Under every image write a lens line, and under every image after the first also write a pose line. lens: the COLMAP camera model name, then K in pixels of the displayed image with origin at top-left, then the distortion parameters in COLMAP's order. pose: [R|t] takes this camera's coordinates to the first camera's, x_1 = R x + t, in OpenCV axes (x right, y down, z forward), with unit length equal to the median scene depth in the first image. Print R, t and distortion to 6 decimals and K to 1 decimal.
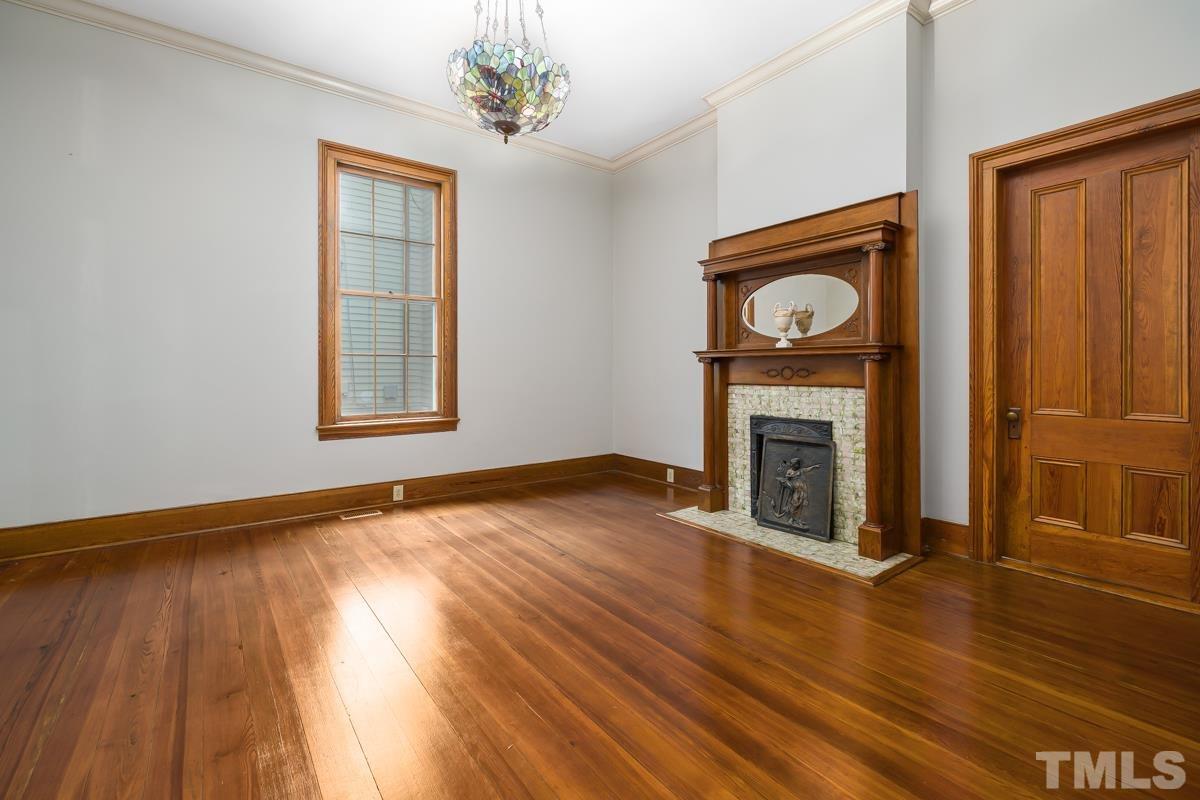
lens RADIAL K [[514.2, 0, 604.1], [0, 514.2, 371.1], [0, 0, 1]] dist [-0.003585, -0.000792]
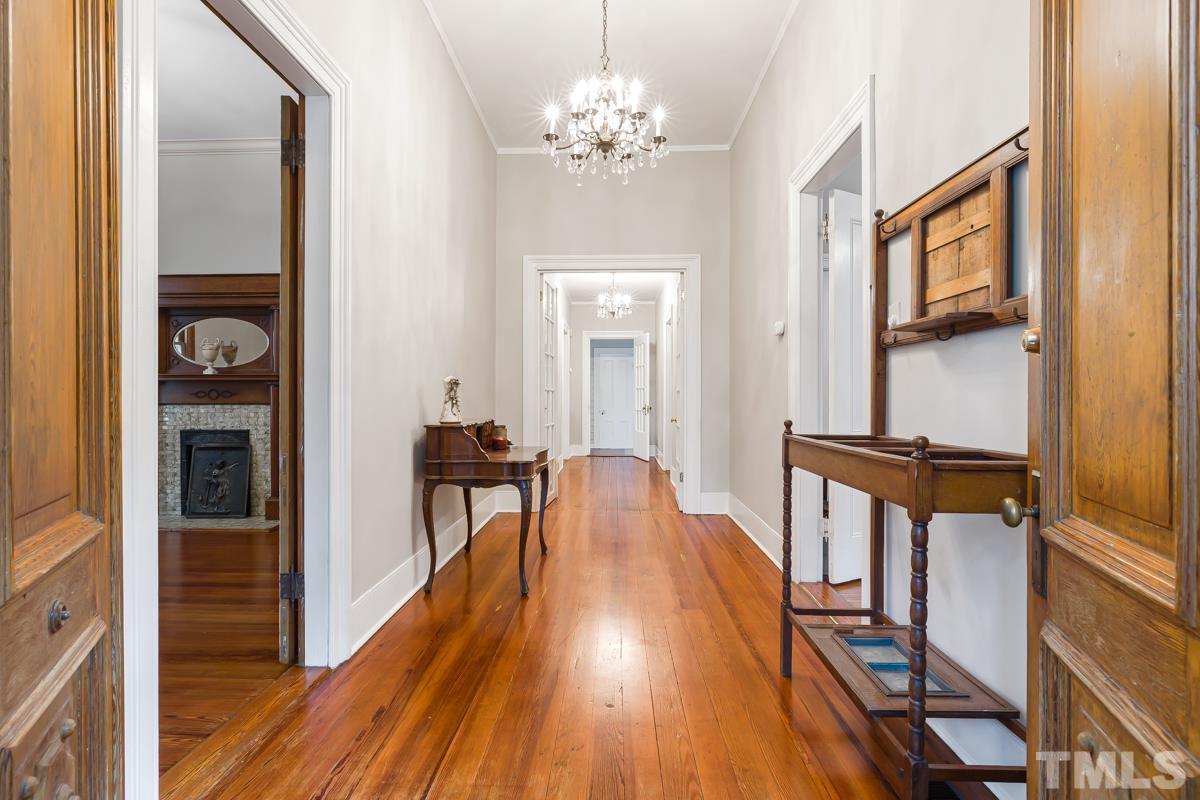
lens RADIAL K [[573.6, 0, 603.8], [0, 573.6, 396.3], [0, 0, 1]] dist [-0.014777, -0.000196]
pose [[0.638998, 0.000763, 0.769208, -0.110437], [-0.001147, 0.999999, -0.000039, 0.007489], [-0.769208, -0.000857, 0.638998, -0.643615]]
